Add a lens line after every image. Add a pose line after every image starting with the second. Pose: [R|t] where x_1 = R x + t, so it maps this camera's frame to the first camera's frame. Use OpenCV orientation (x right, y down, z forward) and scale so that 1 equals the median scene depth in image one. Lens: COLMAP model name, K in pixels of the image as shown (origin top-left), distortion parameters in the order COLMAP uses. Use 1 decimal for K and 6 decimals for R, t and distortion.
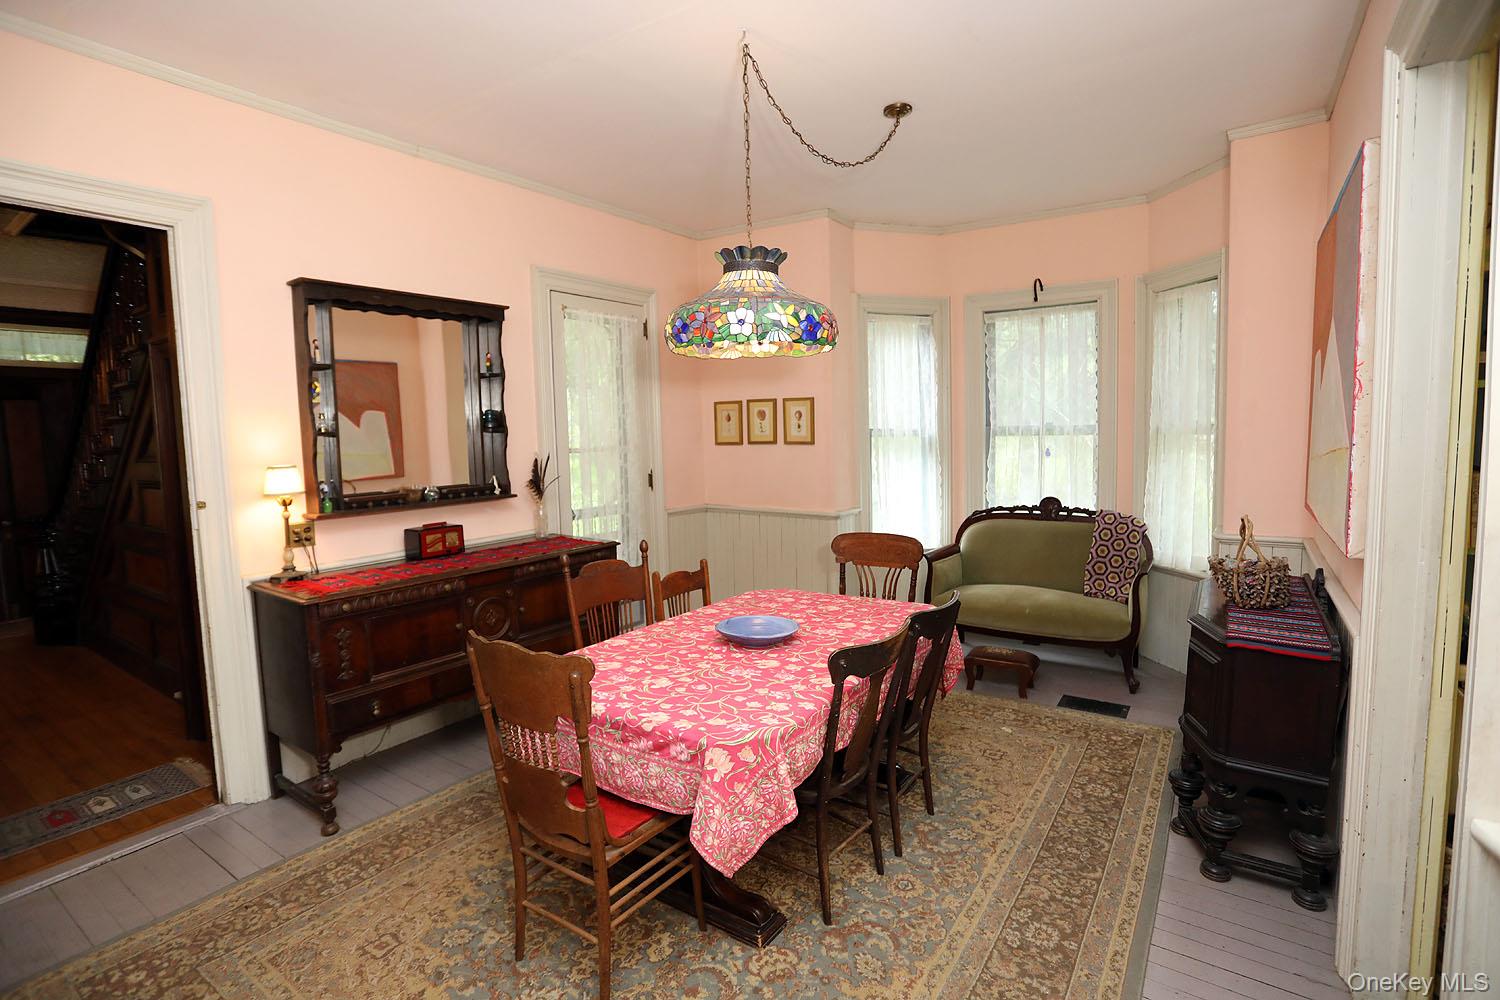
lens RADIAL K [[721.2, 0, 756.5], [0, 721.2, 492.3], [0, 0, 1]] dist [-0.005409, 0.000596]
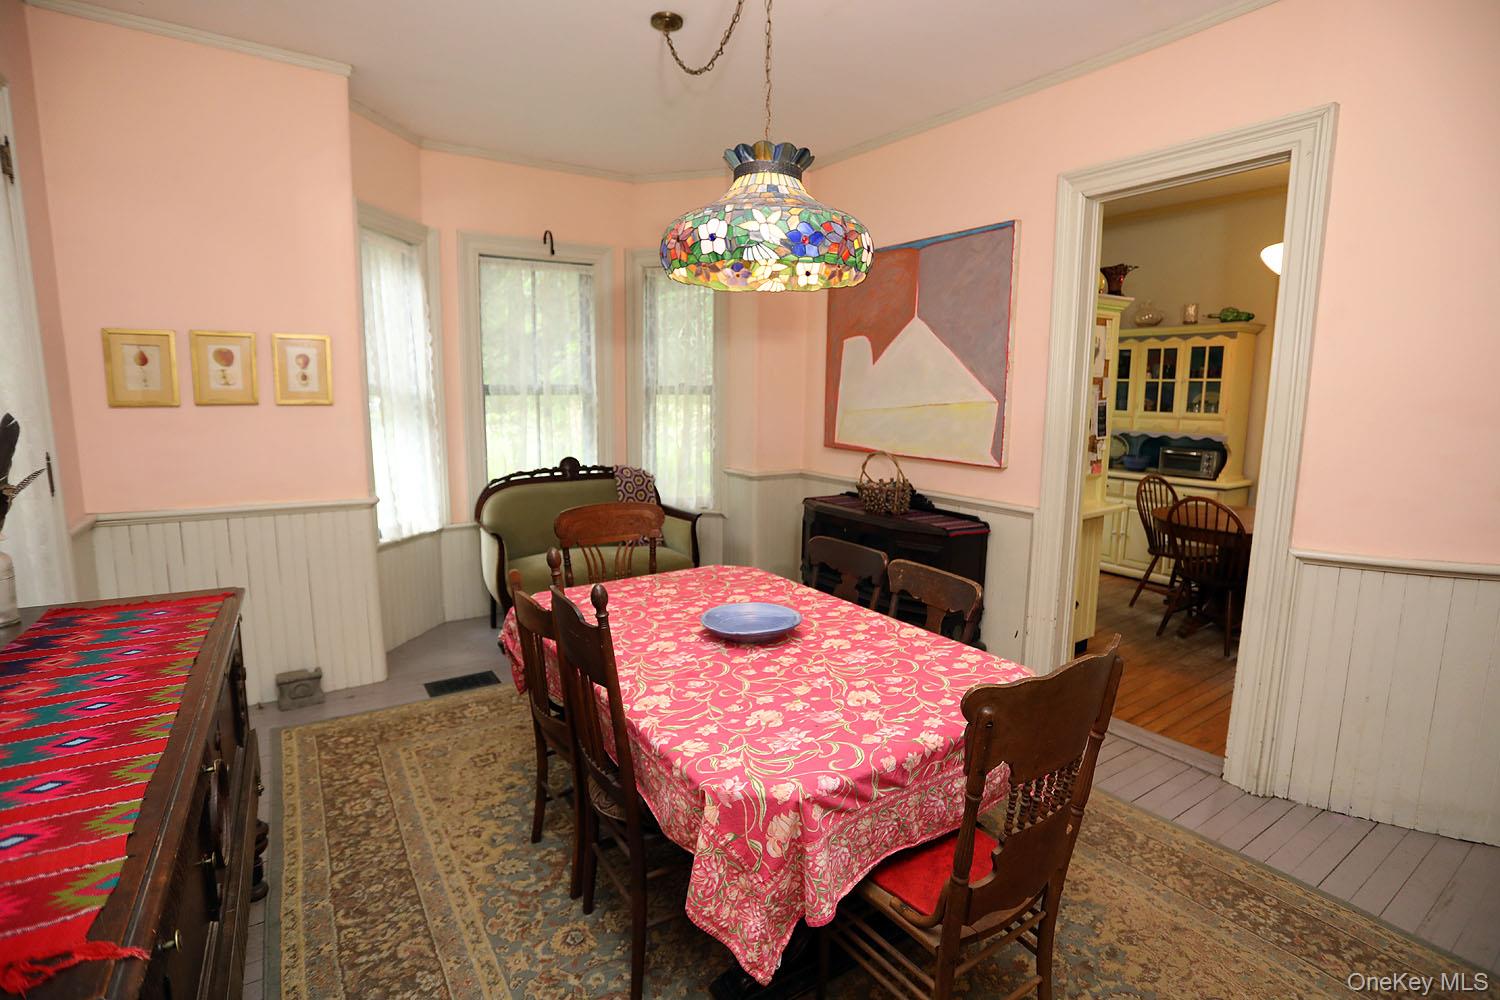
lens RADIAL K [[721.2, 0, 755.5], [0, 721.2, 494.1], [0, 0, 1]] dist [-0.005409, 0.000596]
pose [[0.386513, -0.114453, 0.915155, -0.668226], [0.069728, 0.993056, 0.094746, -0.031394], [-0.919644, 0.027191, 0.391810, 0.598799]]
